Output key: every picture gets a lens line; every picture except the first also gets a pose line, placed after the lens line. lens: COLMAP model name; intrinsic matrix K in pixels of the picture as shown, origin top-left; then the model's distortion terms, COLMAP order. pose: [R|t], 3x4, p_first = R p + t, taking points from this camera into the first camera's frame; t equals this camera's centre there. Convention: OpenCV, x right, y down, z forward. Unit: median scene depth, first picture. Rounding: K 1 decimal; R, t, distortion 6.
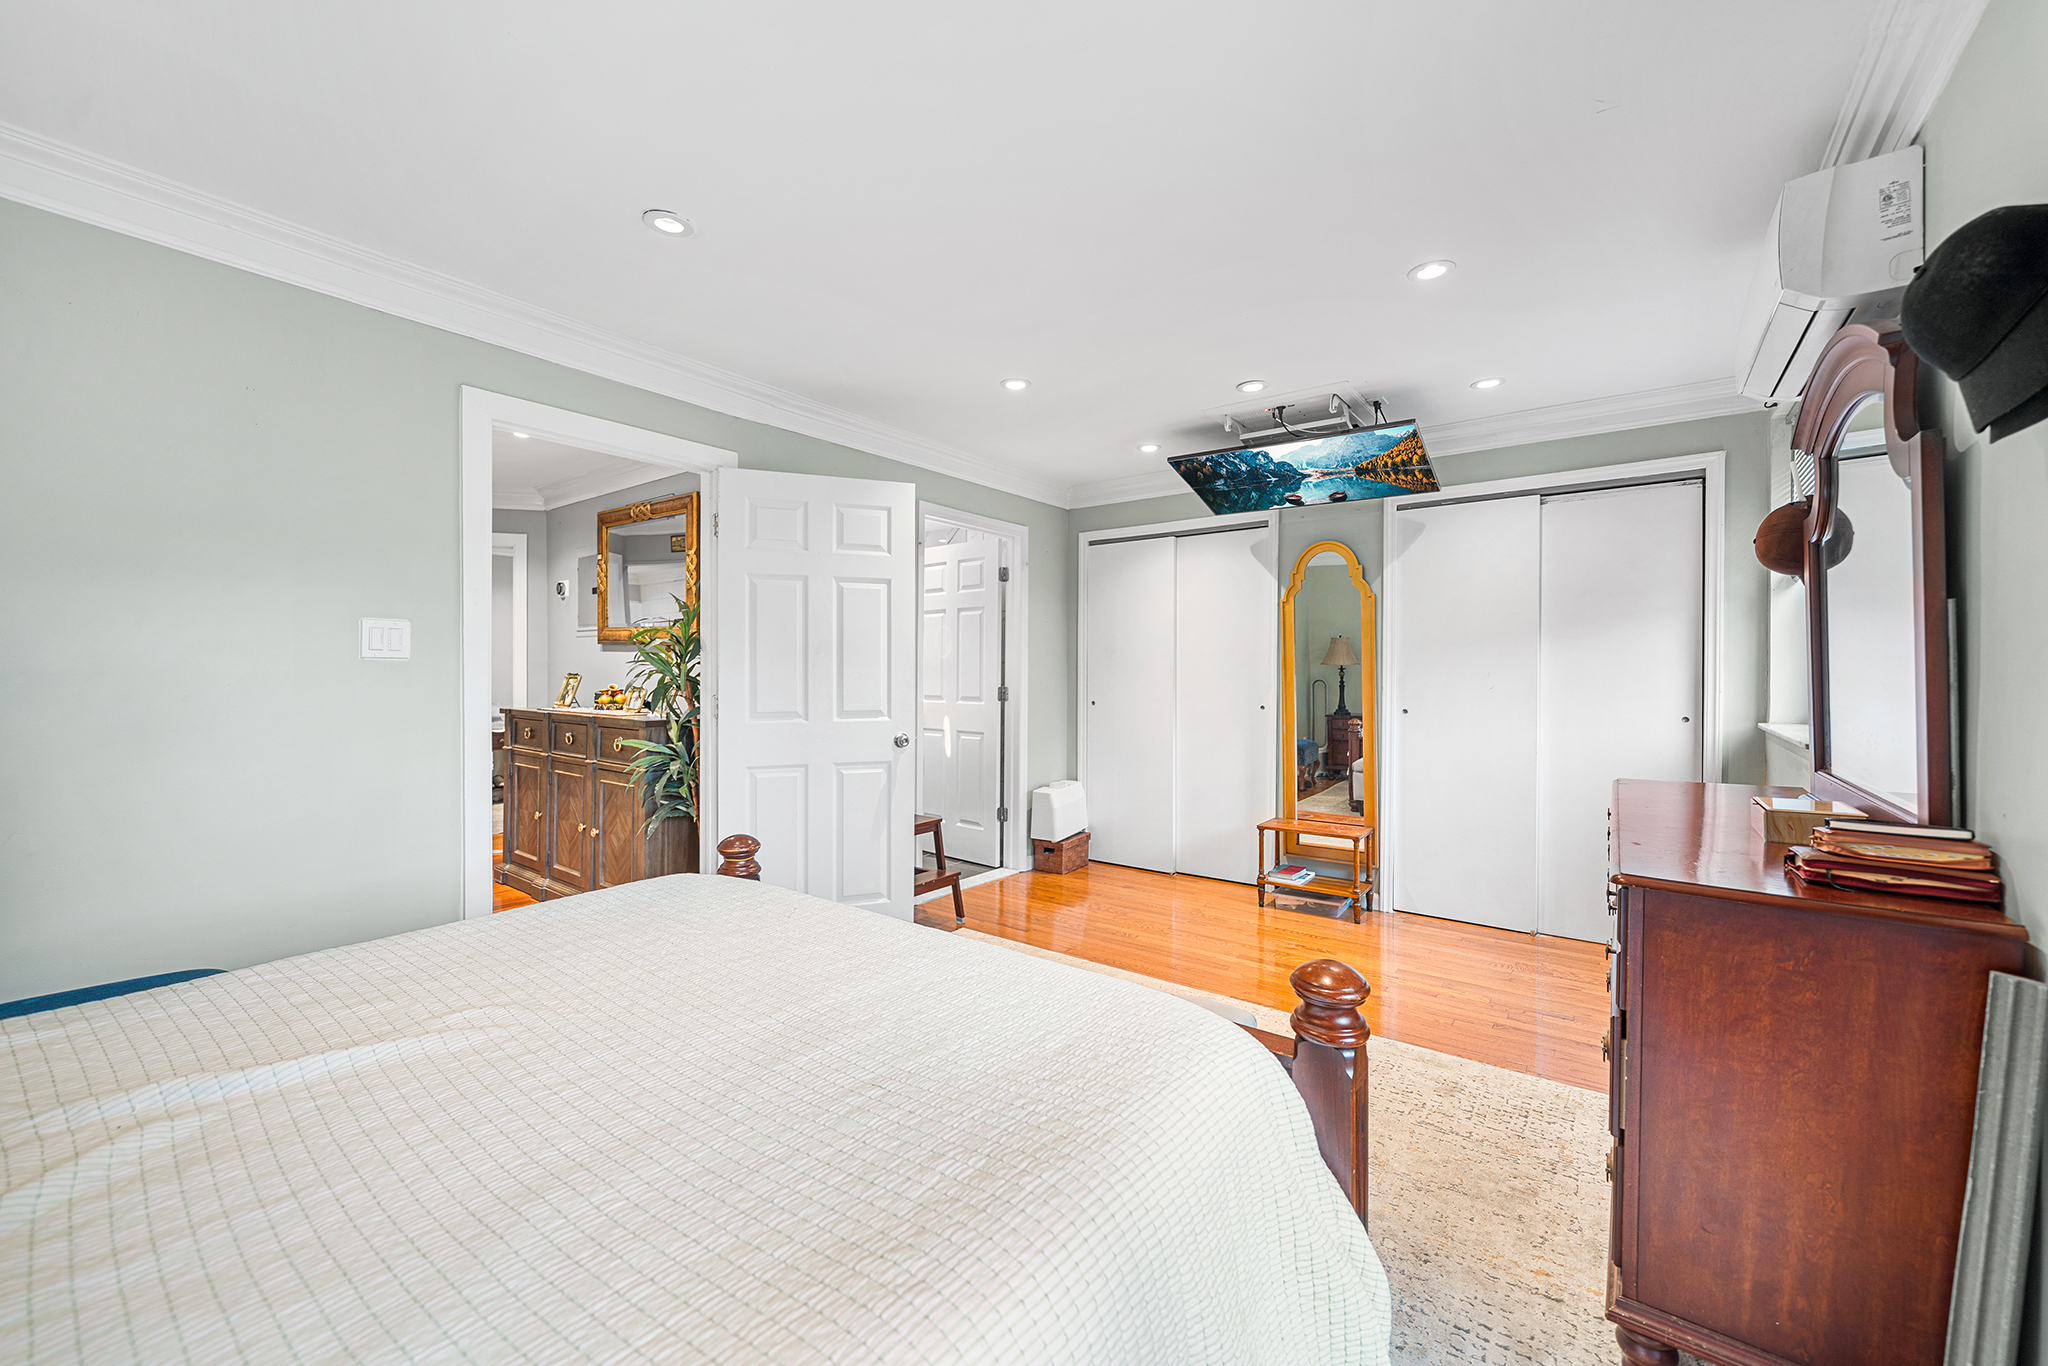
lens RADIAL K [[801.8, 0, 1016.8], [0, 801.8, 683.4], [0, 0, 1]] dist [-0.000924, -0.000094]
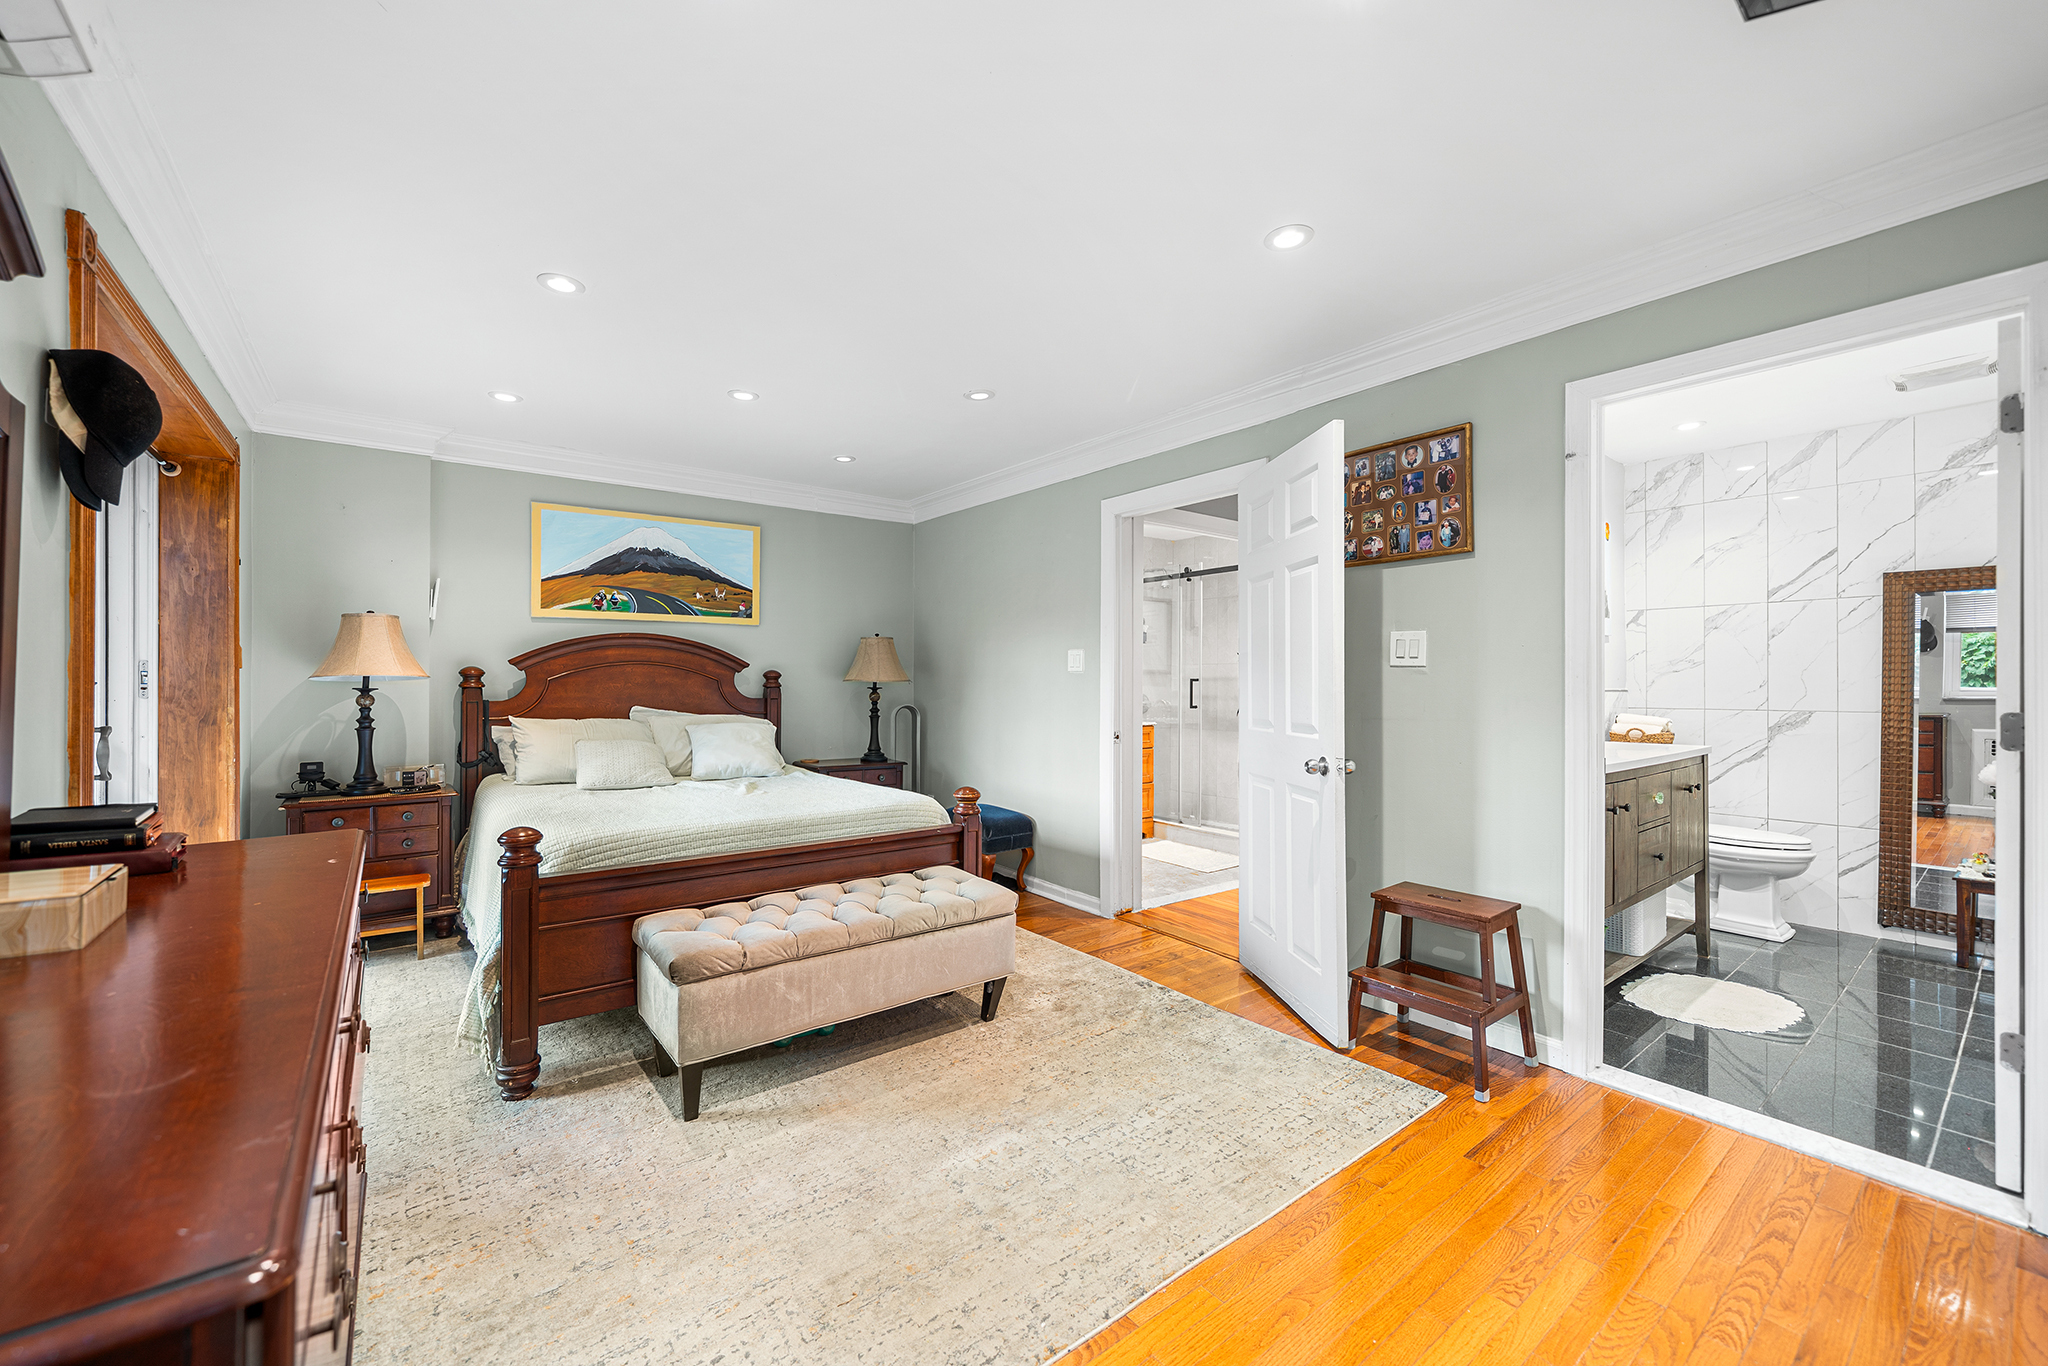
lens RADIAL K [[801.8, 0, 1016.8], [0, 801.8, 683.4], [0, 0, 1]] dist [-0.000924, -0.000094]
pose [[-0.252381, 0.014881, -0.967514, 0.900002], [0.002516, 0.999888, 0.014723, -0.029085], [0.967625, 0.001282, -0.252390, 1.234117]]
